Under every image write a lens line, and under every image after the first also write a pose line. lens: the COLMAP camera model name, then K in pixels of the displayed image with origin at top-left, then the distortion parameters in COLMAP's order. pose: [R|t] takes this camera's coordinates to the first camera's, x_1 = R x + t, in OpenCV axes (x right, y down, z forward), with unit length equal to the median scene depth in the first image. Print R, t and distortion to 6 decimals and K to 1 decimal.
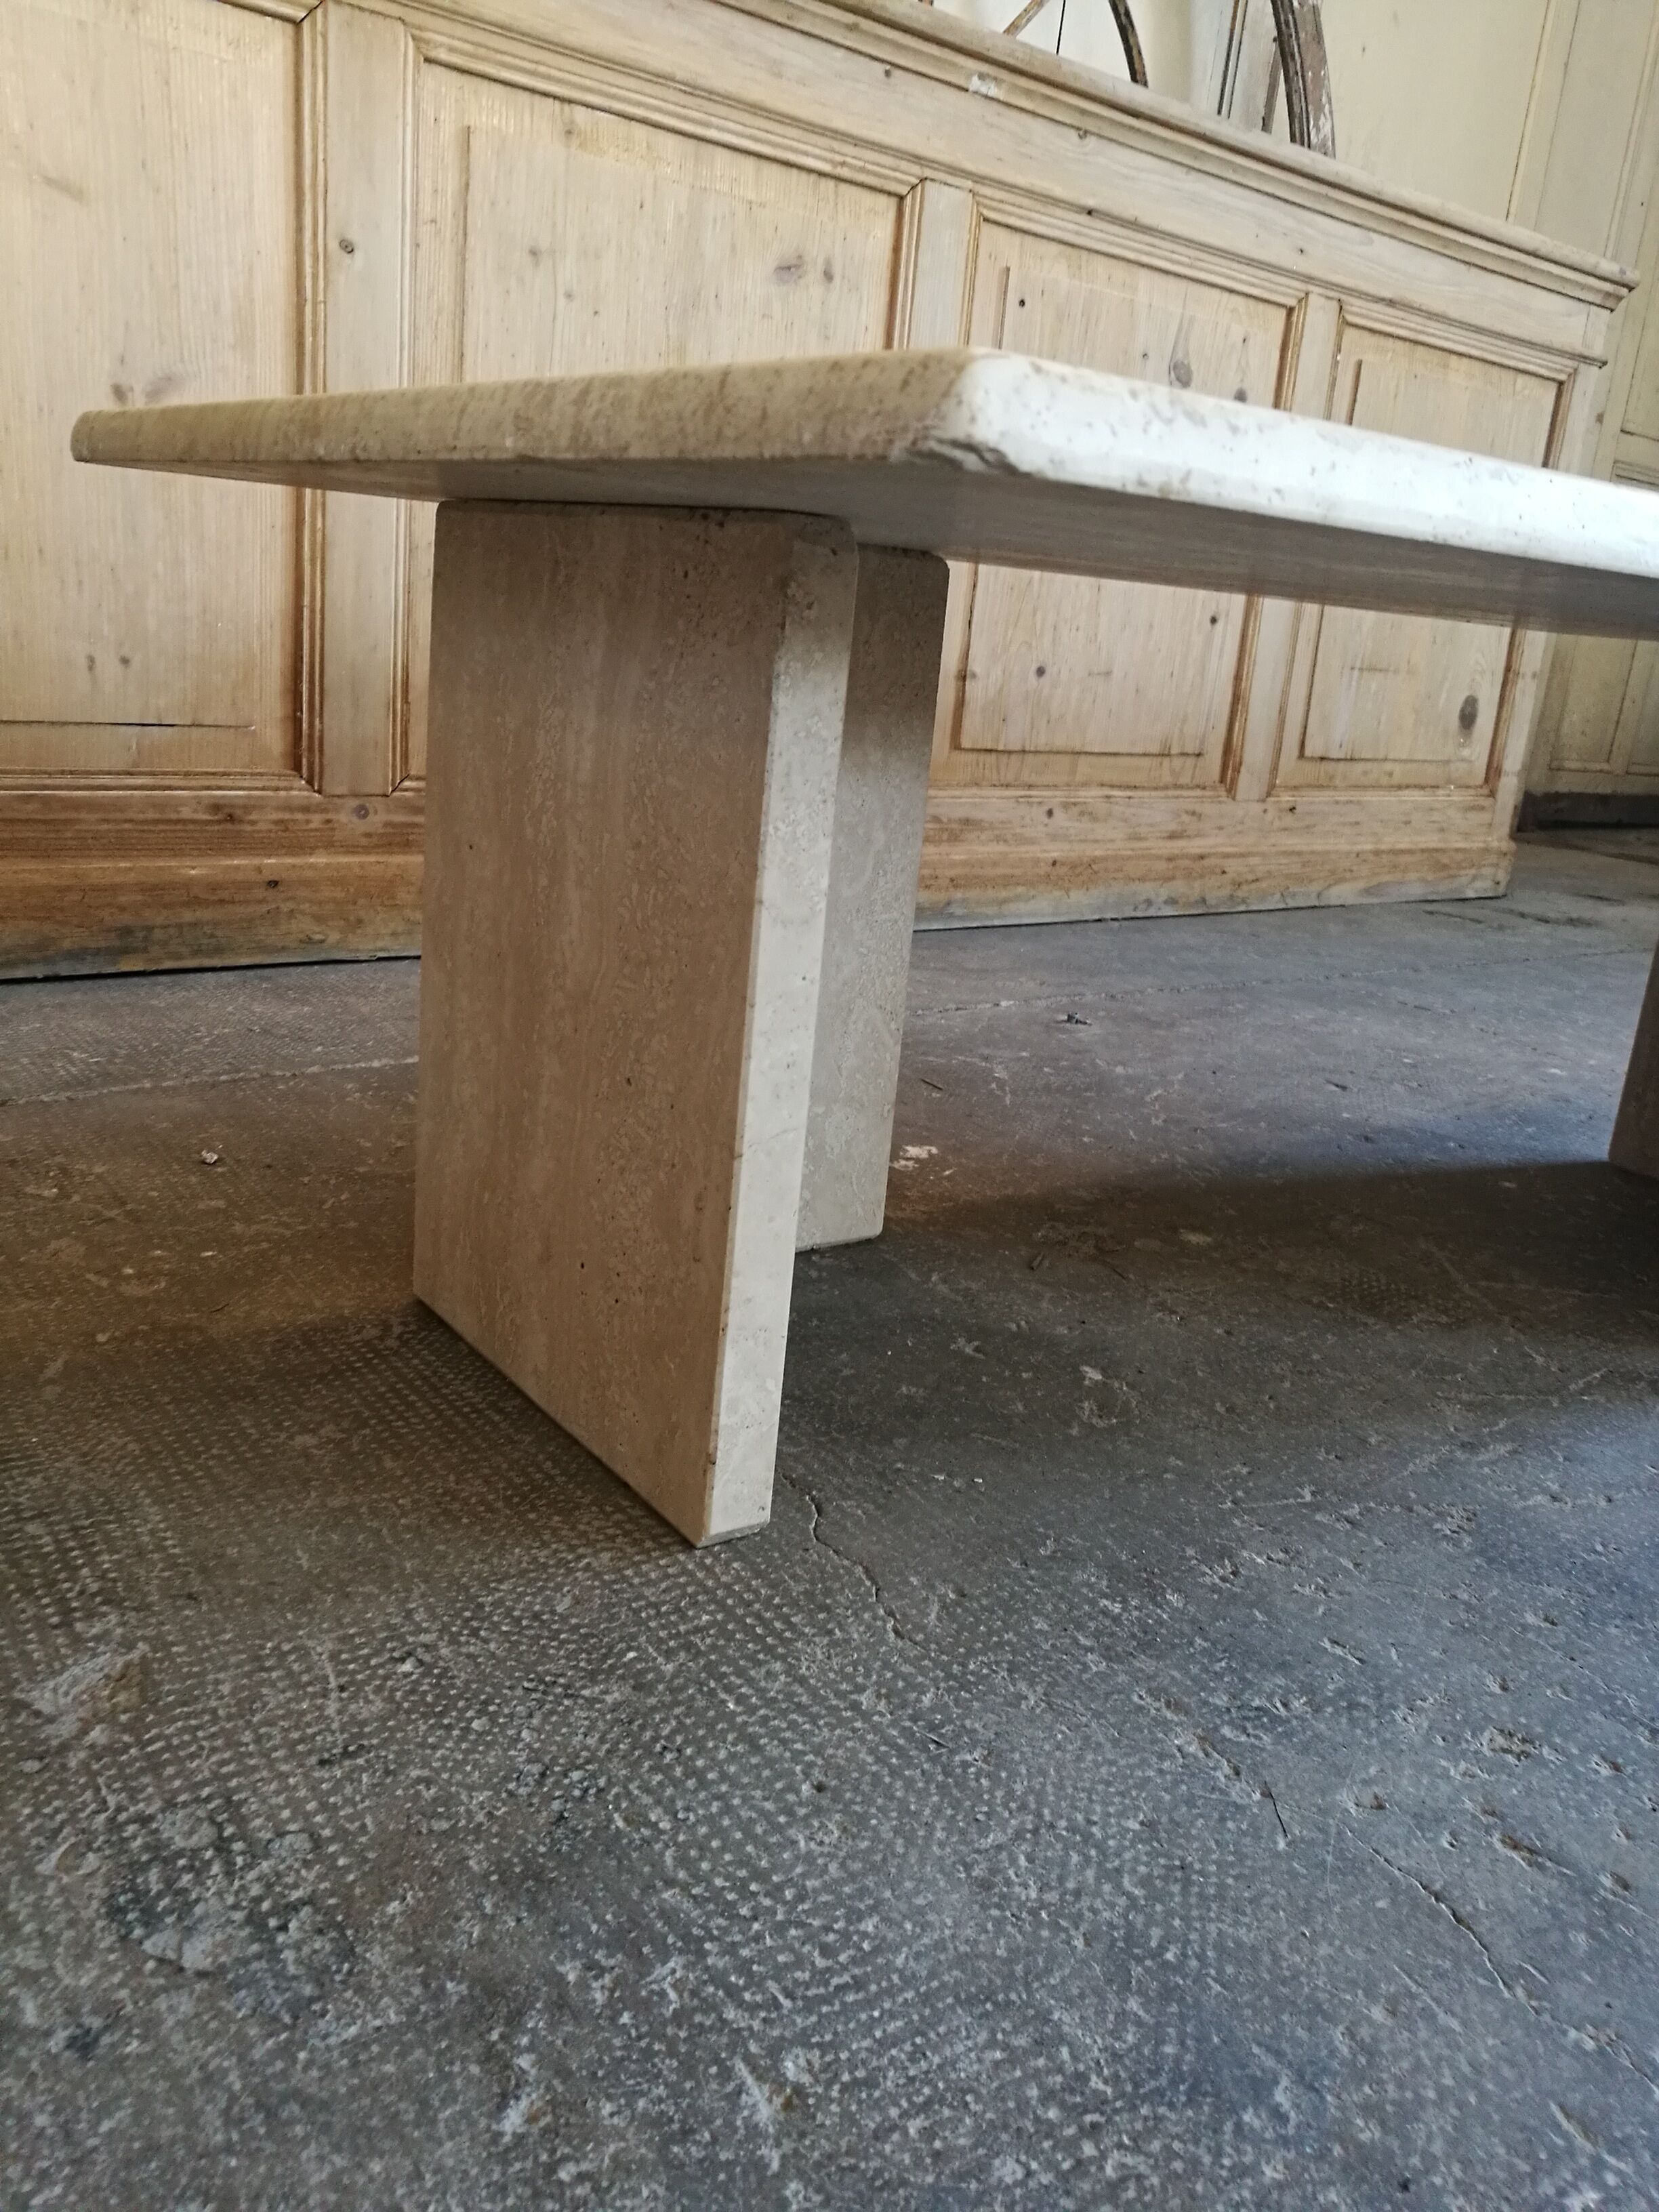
lens RADIAL K [[1775.3, 0, 844.6], [0, 1775.3, 1113.4], [0, 0, 1]] dist [-0.034553, 0.054155]
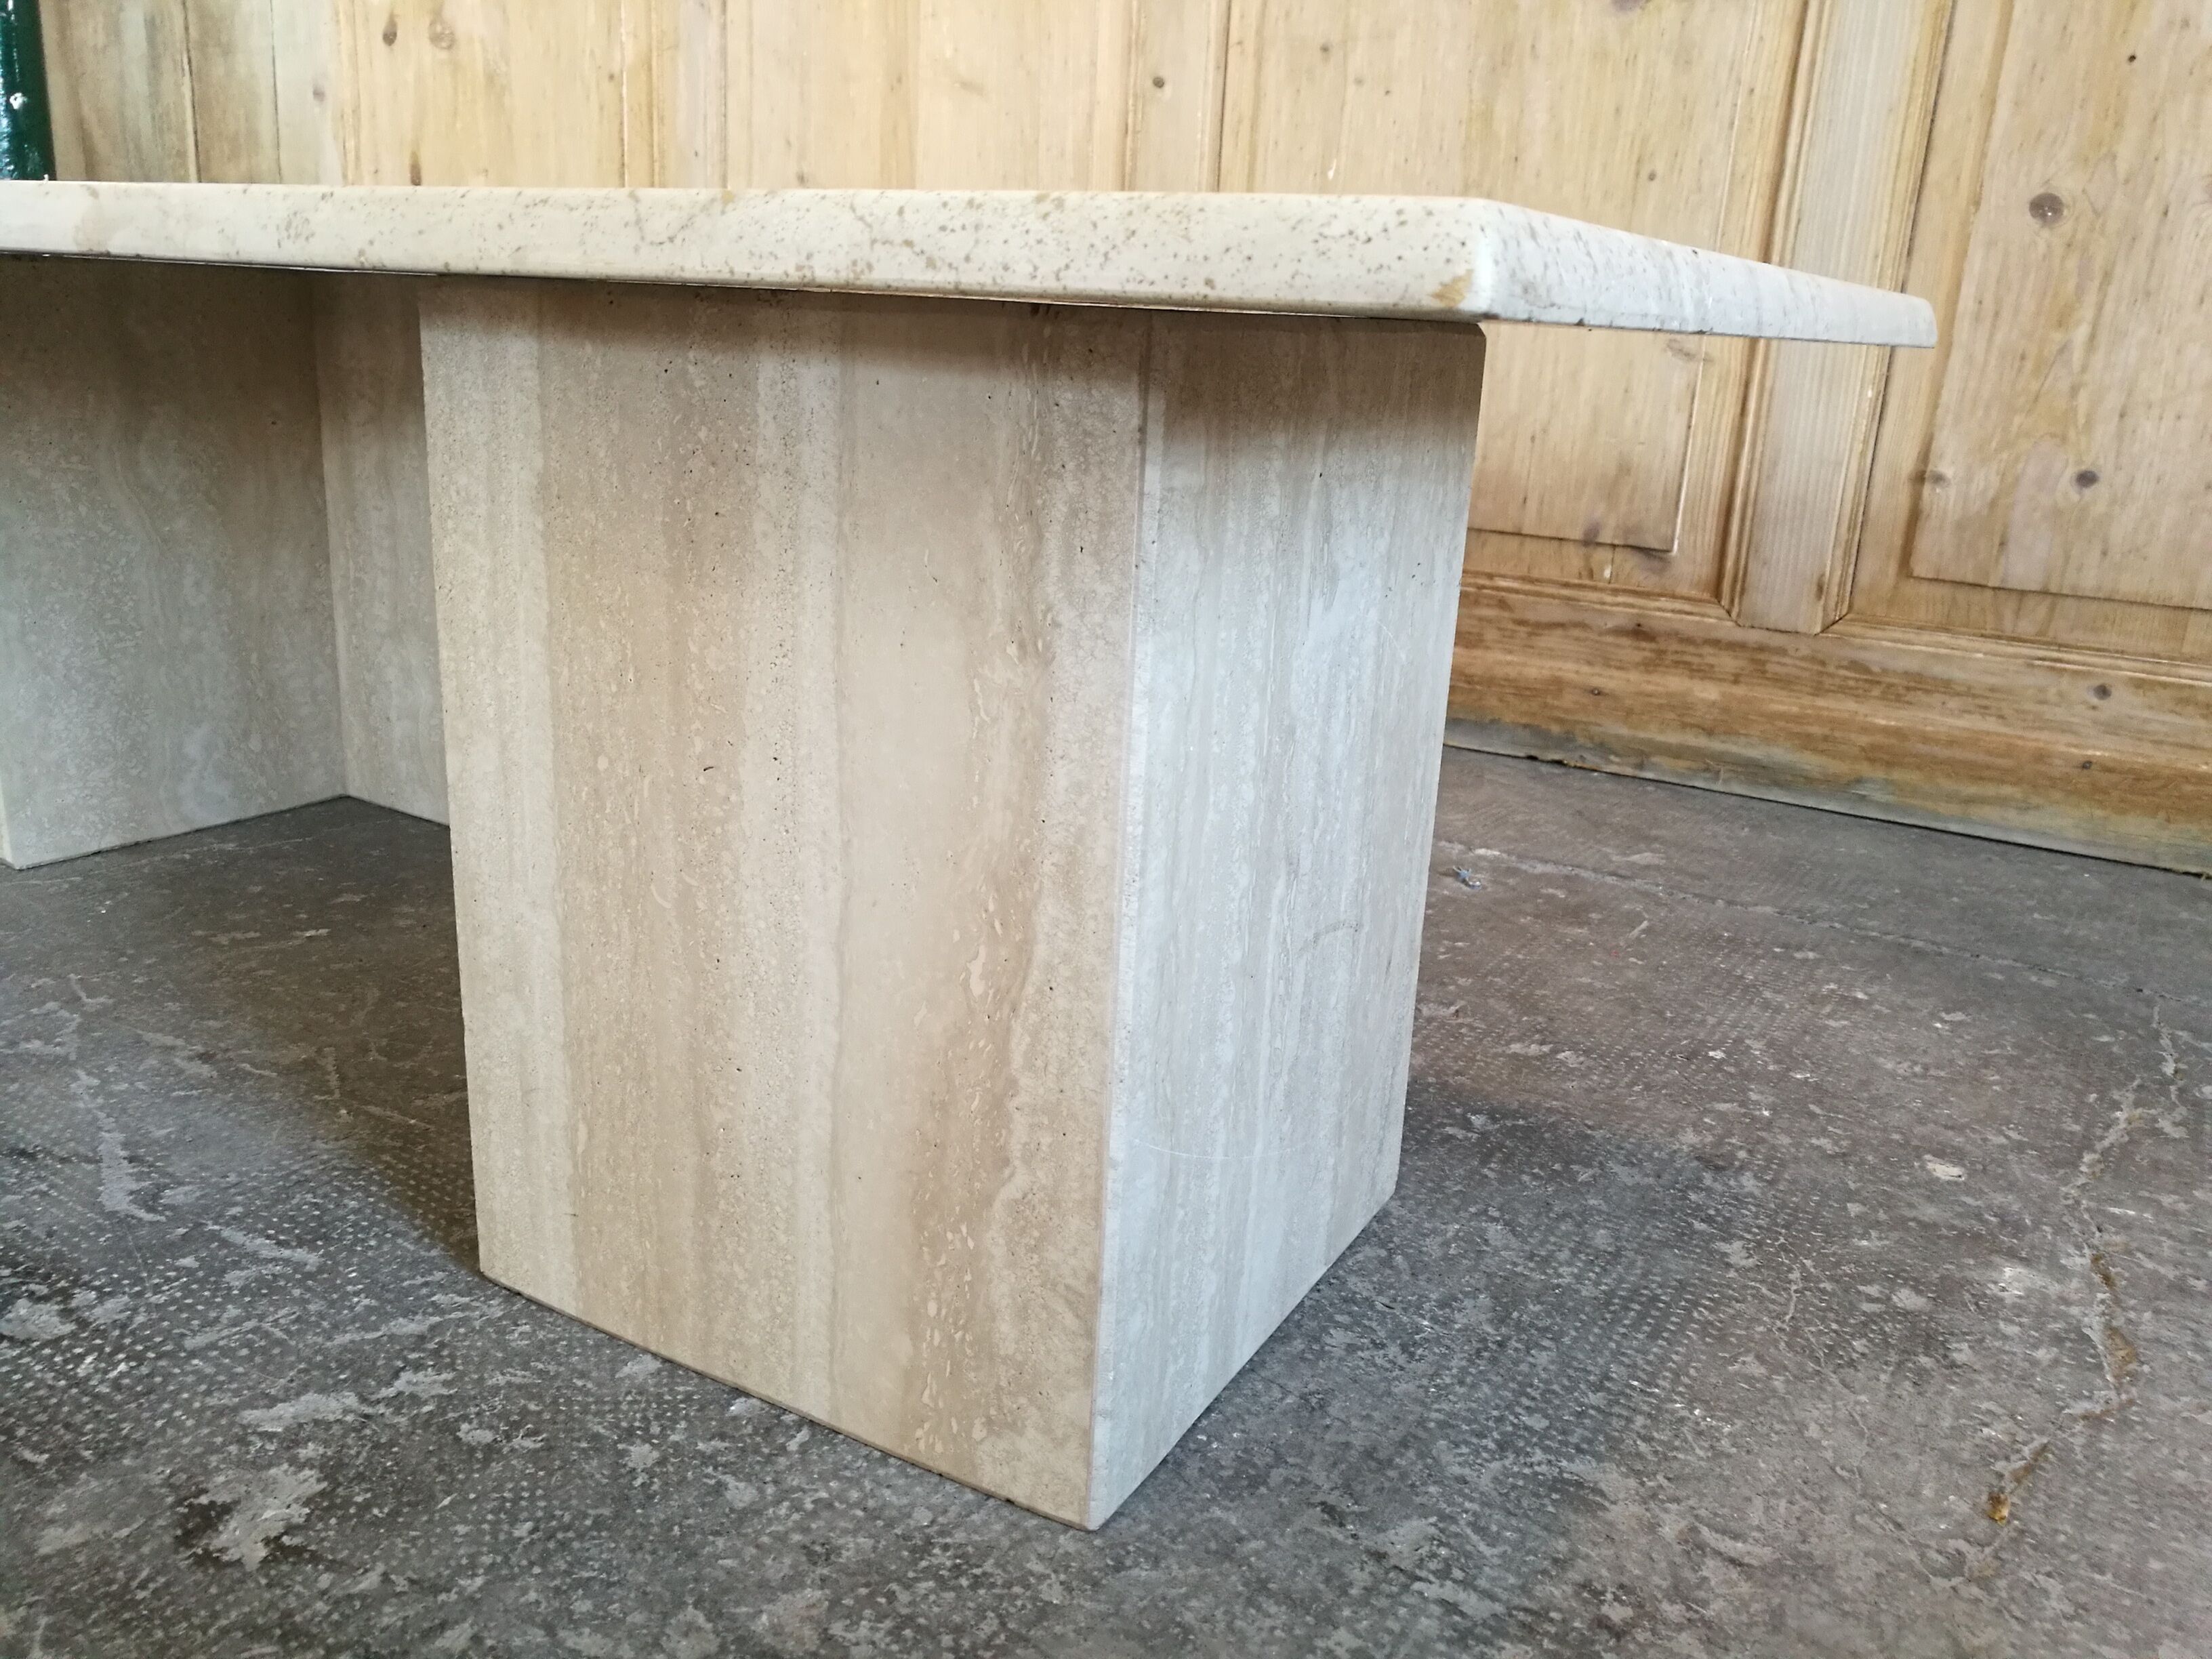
lens RADIAL K [[1775.3, 0, 1113.0], [0, 1775.3, 816.0], [0, 0, 1]] dist [-0.034553, 0.054155]
pose [[0.360161, 0.182462, -0.914872, 0.707035], [-0.279822, 0.956659, 0.080638, -0.088131], [0.889935, 0.226959, 0.395608, 0.498645]]
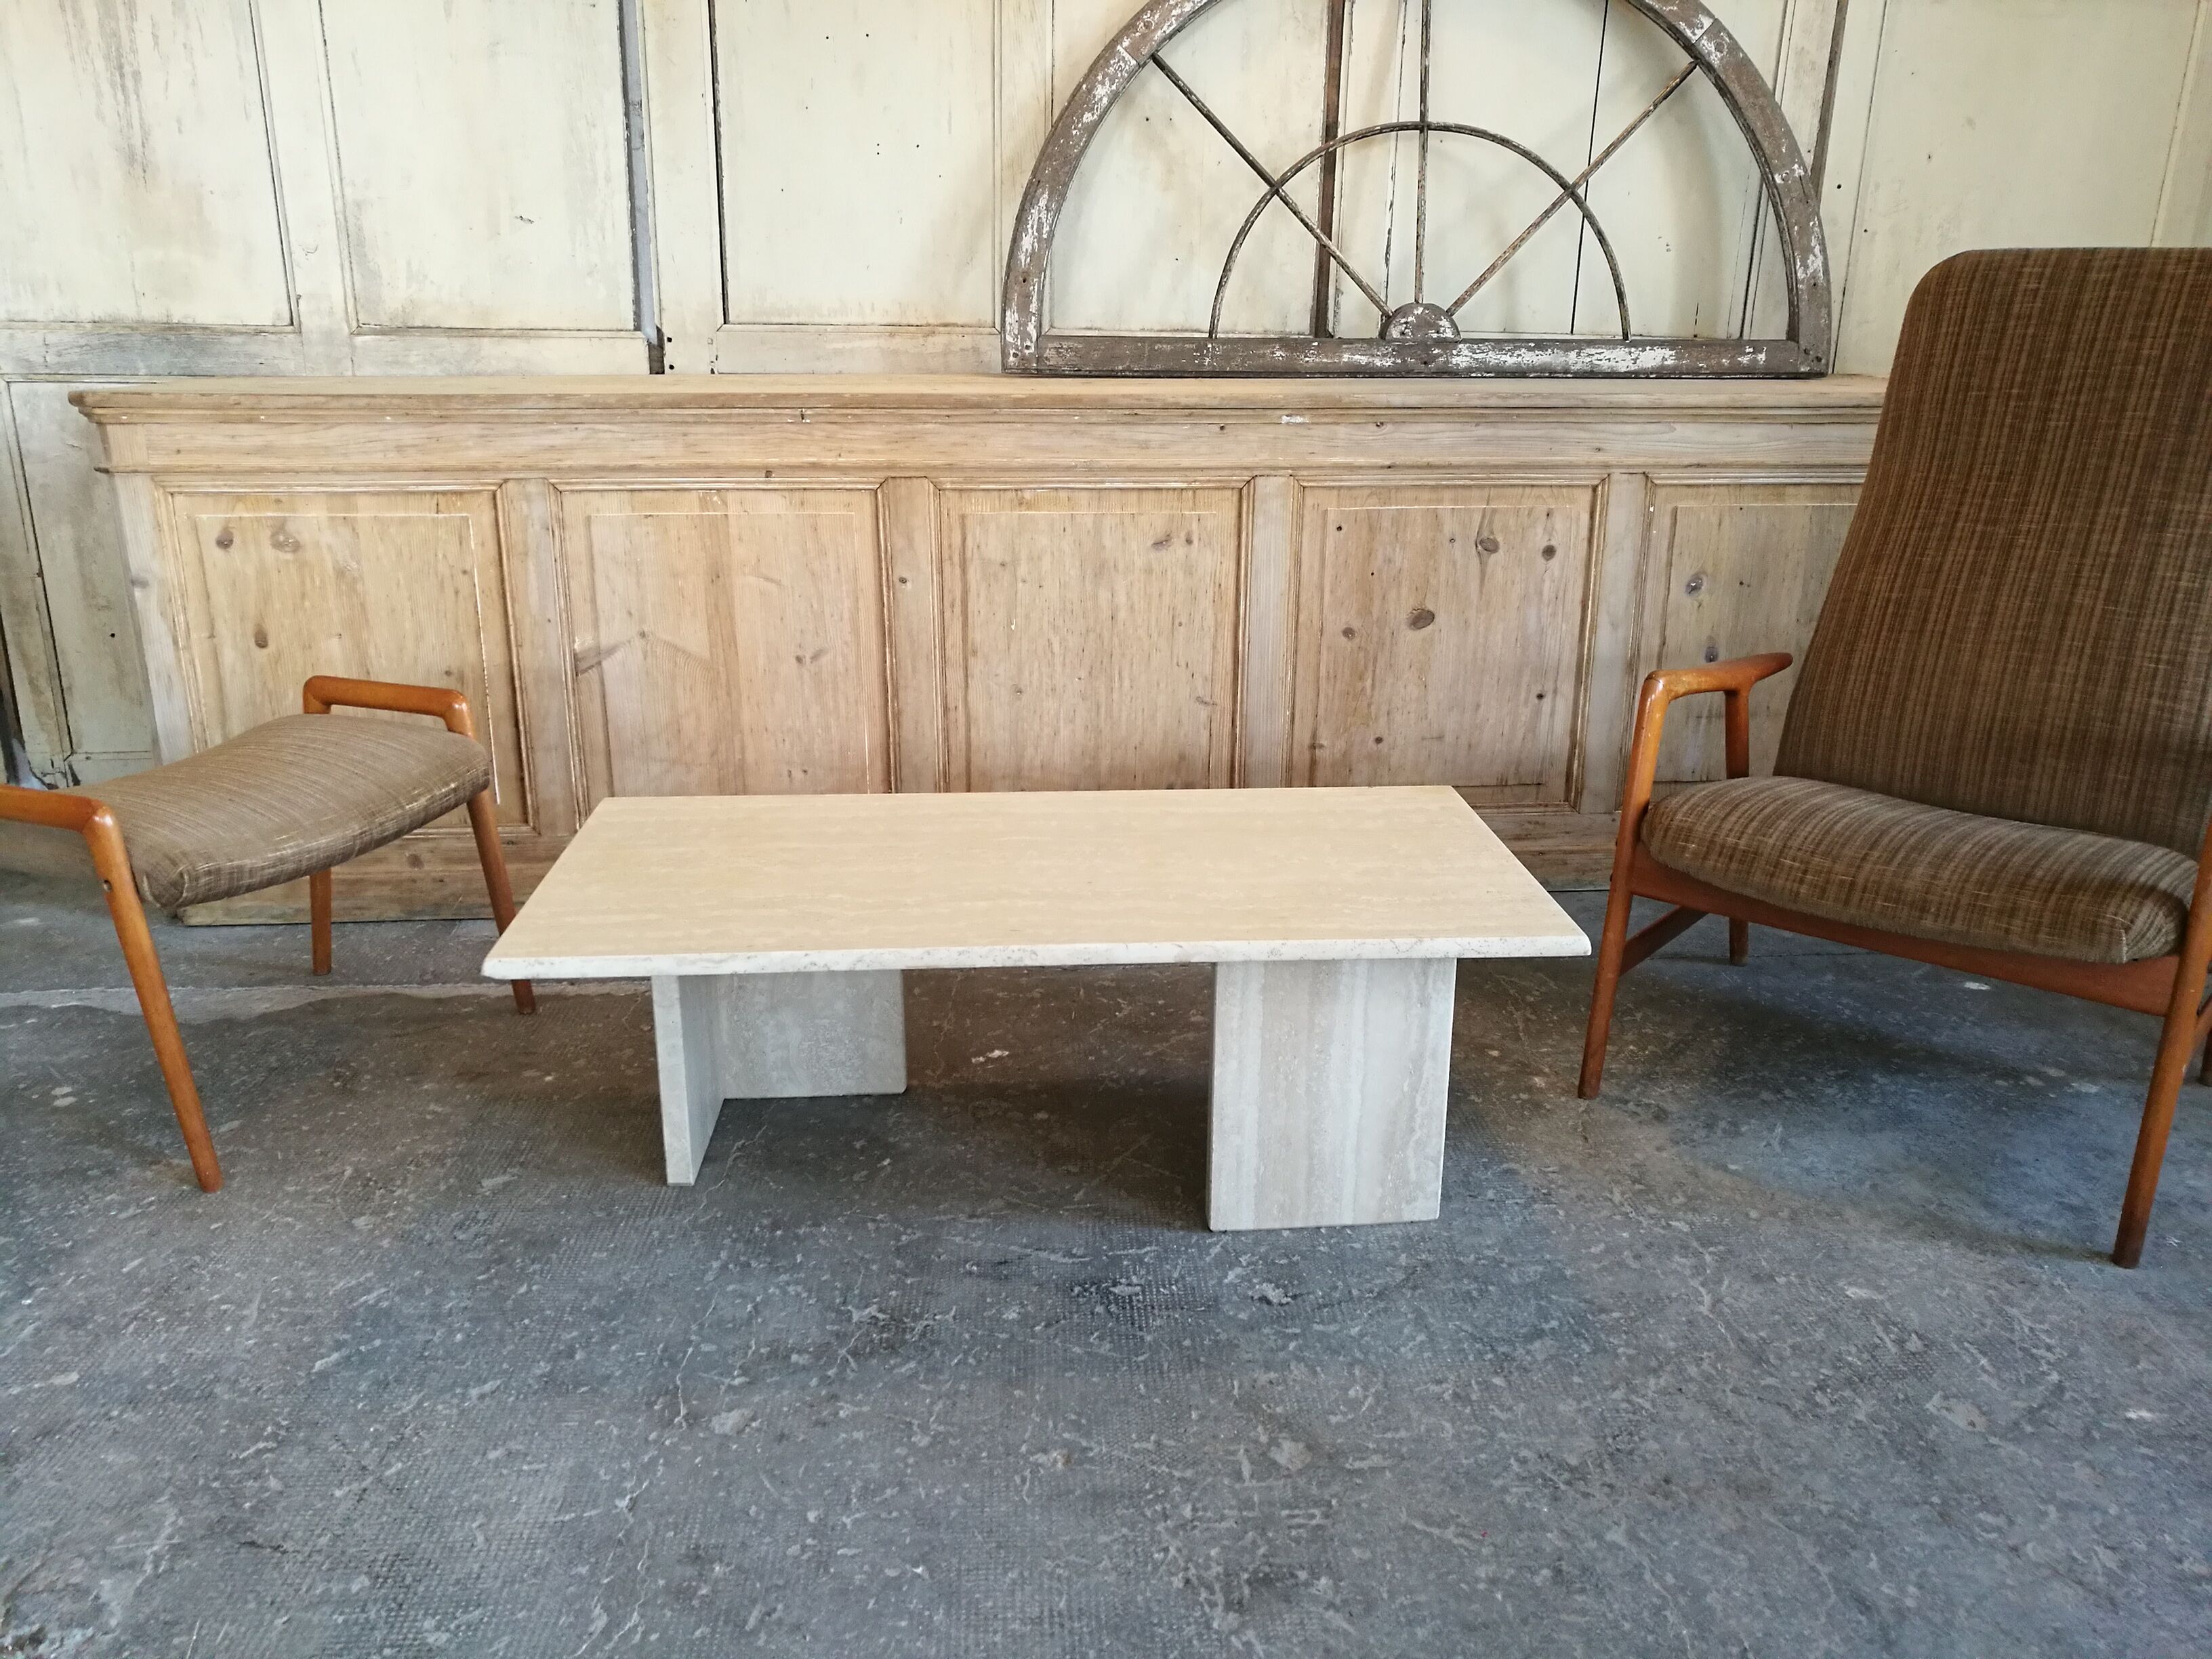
lens RADIAL K [[1775.3, 0, 1108.8], [0, 1775.3, 817.3], [0, 0, 1]] dist [-0.034553, 0.054155]
pose [[0.831548, 0.078341, -0.549900, 0.893470], [-0.086682, 0.996177, 0.010840, -0.204825], [0.548647, 0.038652, 0.835160, -0.497281]]
